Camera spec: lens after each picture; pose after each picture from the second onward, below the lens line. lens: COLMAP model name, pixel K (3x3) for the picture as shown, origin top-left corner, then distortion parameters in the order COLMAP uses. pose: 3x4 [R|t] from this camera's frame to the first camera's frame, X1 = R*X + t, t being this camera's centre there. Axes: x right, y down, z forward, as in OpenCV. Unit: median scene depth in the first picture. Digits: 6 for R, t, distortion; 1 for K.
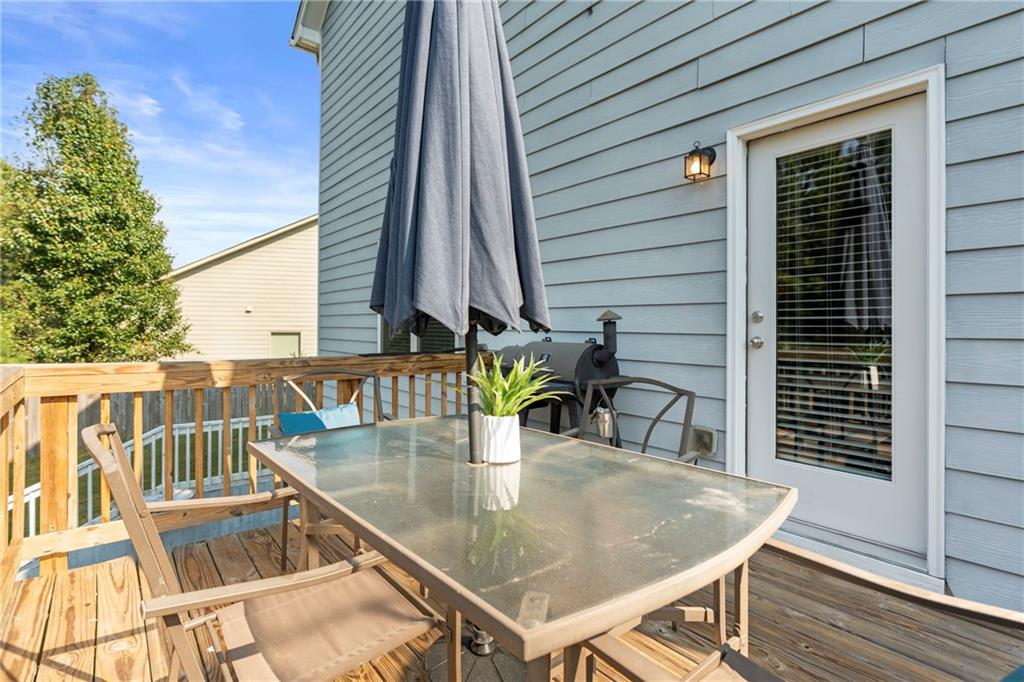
lens RADIAL K [[495.5, 0, 521.2], [0, 495.5, 330.7], [0, 0, 1]] dist [-0.000575, -0.000064]
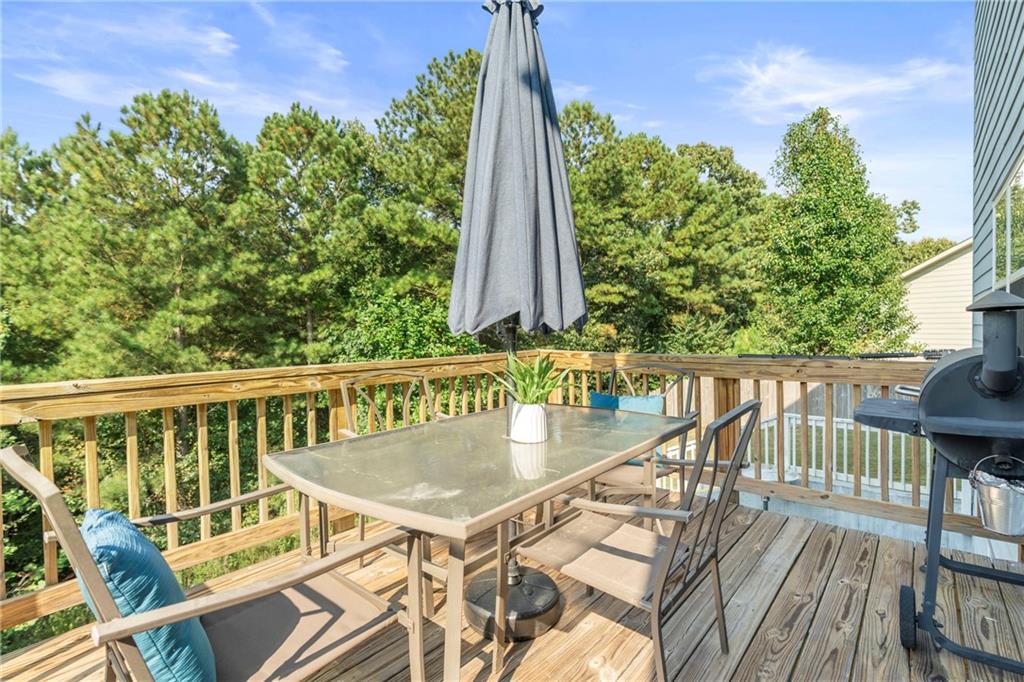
lens RADIAL K [[495.5, 0, 521.2], [0, 495.5, 330.7], [0, 0, 1]] dist [-0.000575, -0.000064]
pose [[0.189101, -0.003582, -0.981951, 0.143418], [0.006039, 0.999979, -0.002484, 0.000177], [0.981939, -0.005460, 0.189119, 0.097320]]
